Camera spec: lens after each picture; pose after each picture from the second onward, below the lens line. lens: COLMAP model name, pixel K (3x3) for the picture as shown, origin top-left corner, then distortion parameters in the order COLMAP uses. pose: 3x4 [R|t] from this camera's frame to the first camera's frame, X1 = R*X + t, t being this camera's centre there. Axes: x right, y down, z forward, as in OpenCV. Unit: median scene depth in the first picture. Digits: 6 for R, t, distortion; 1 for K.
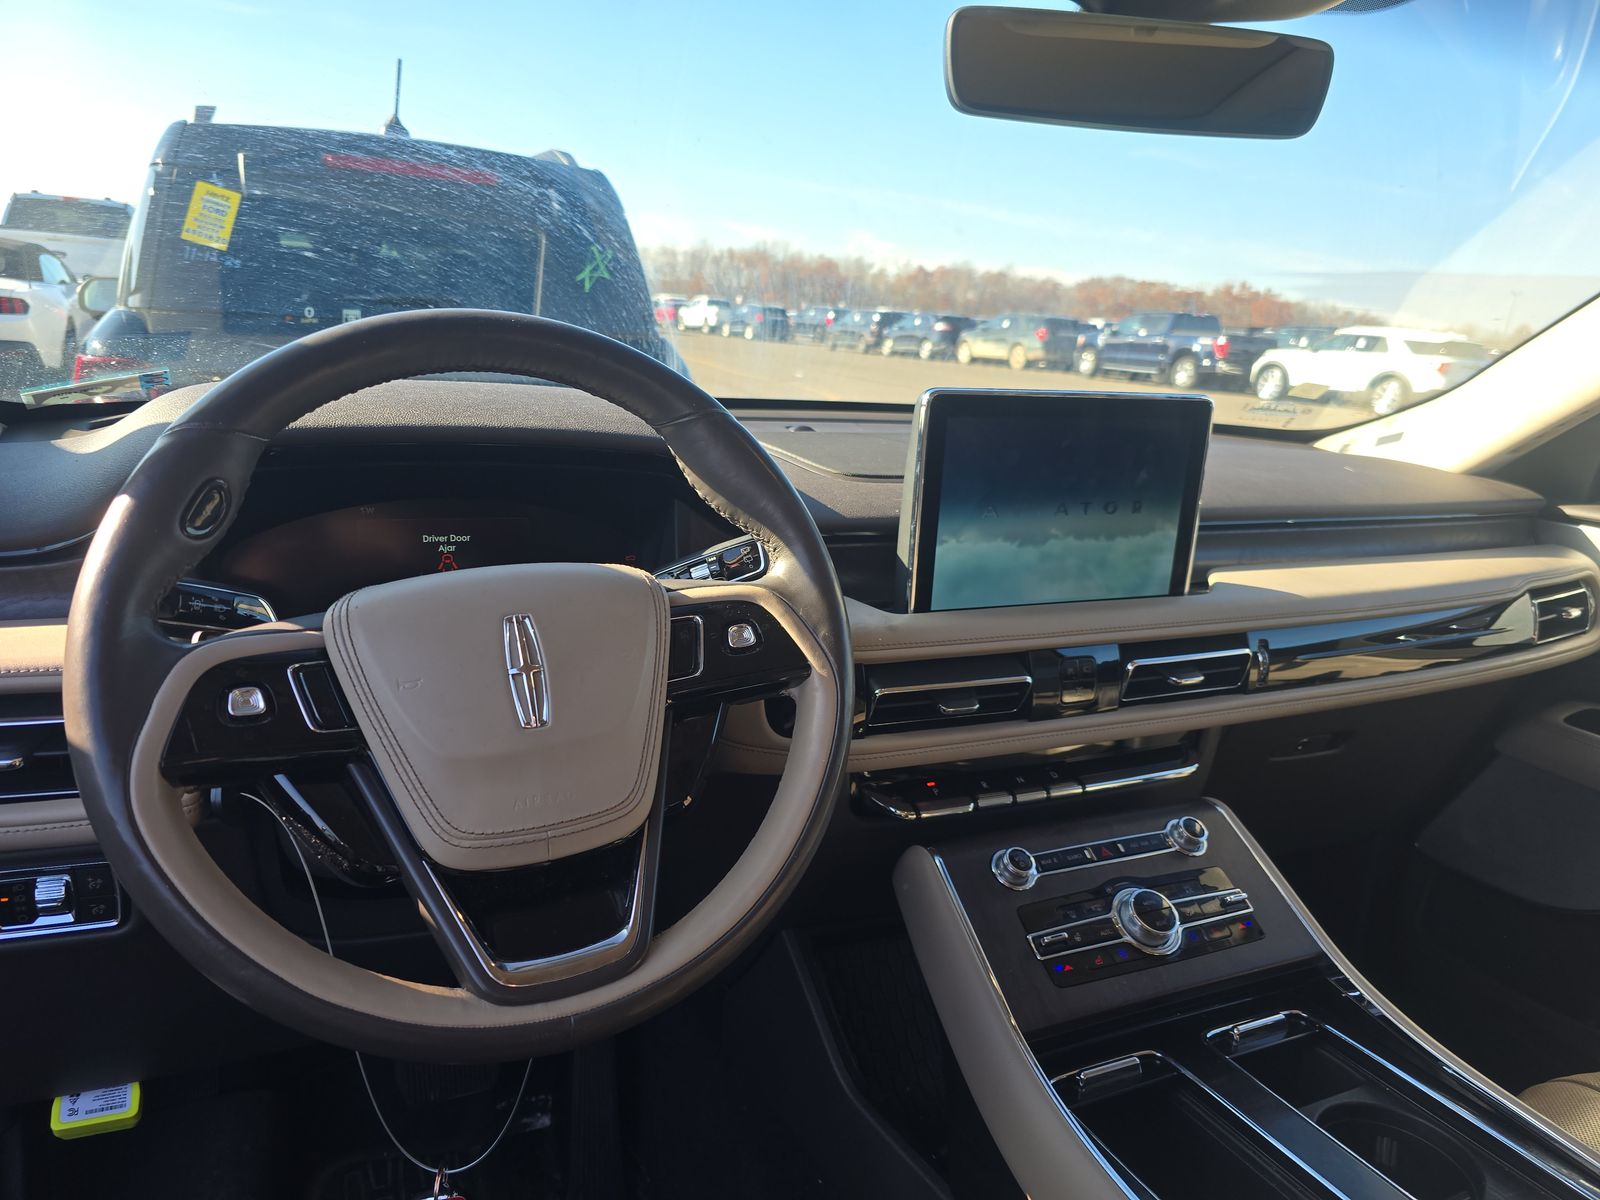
lens RADIAL K [[1105.9, 0, 800.0], [0, 1105.9, 600.0], [0, 0, 1]] dist [0.100338, -0.110615]
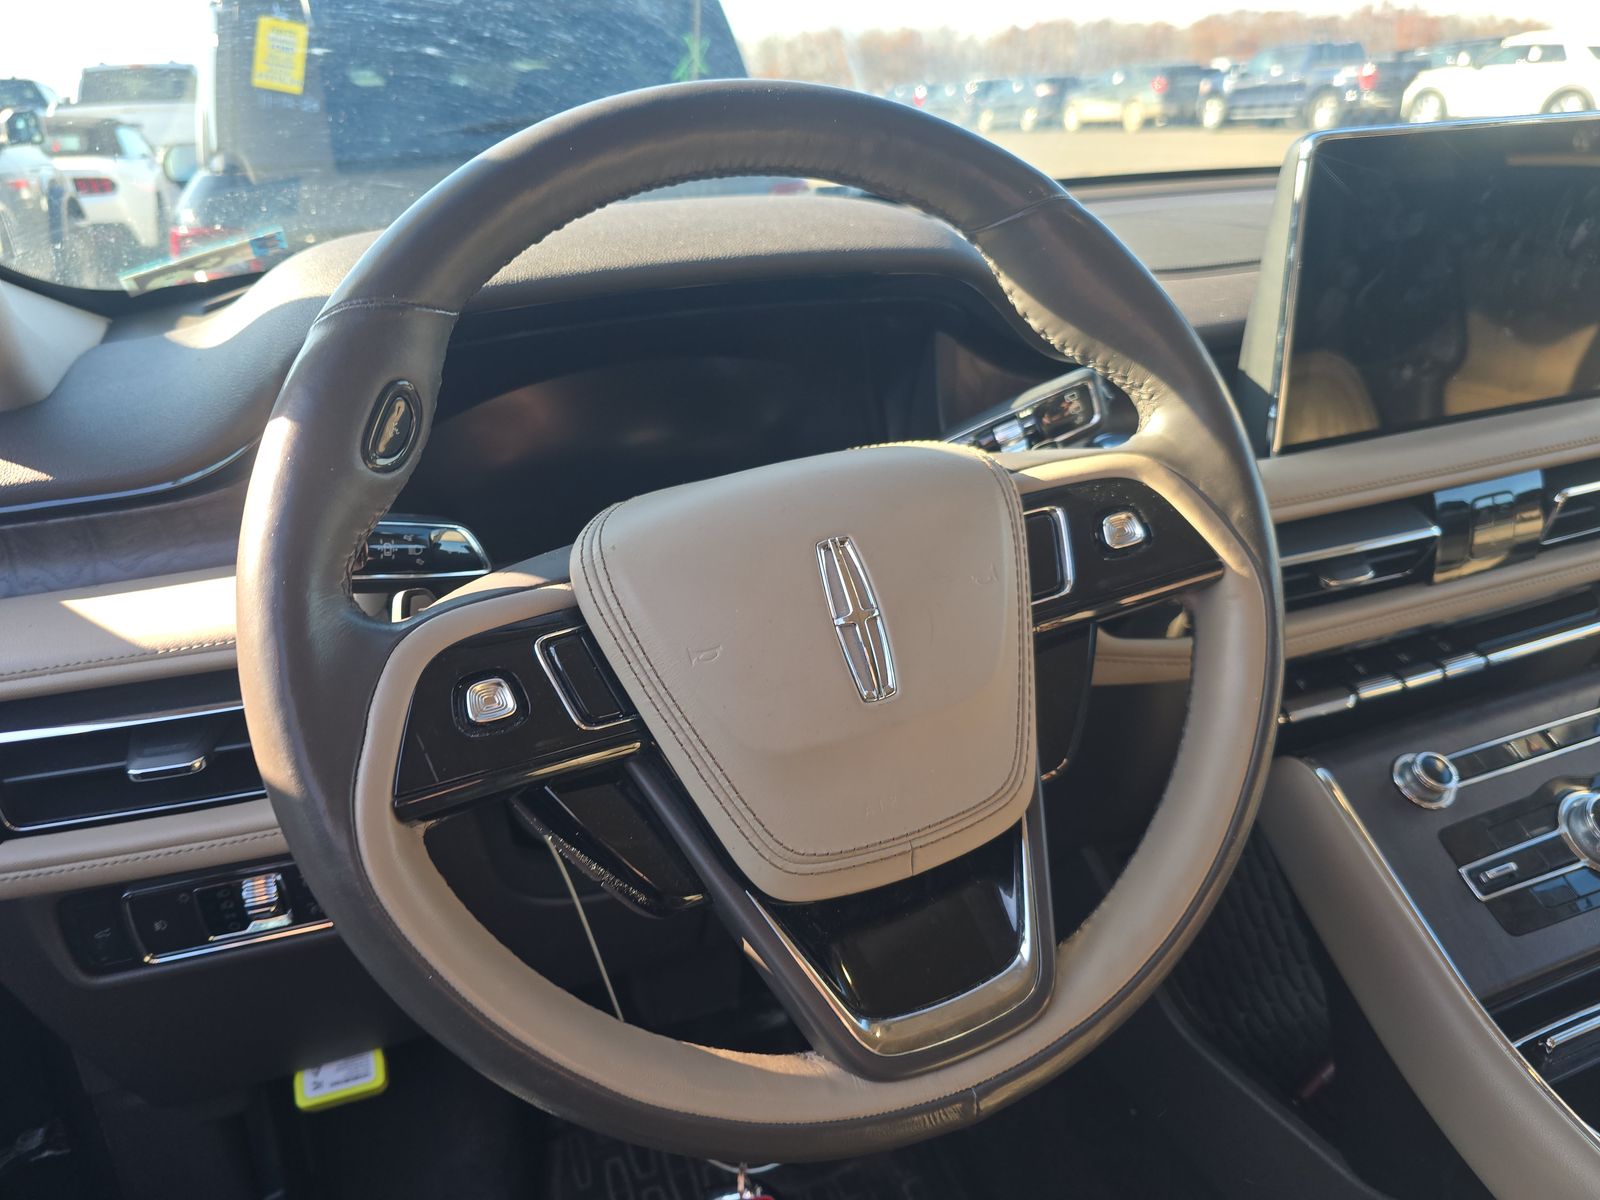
lens RADIAL K [[1119.1, 0, 800.0], [0, 1119.1, 600.0], [0, 0, 1]] dist [0.054946, -0.044634]
pose [[0.991725, -0.072736, -0.105791, -0.154457], [0.089059, 0.983281, 0.158828, -0.045825], [0.092470, -0.166935, 0.981622, 0.237118]]
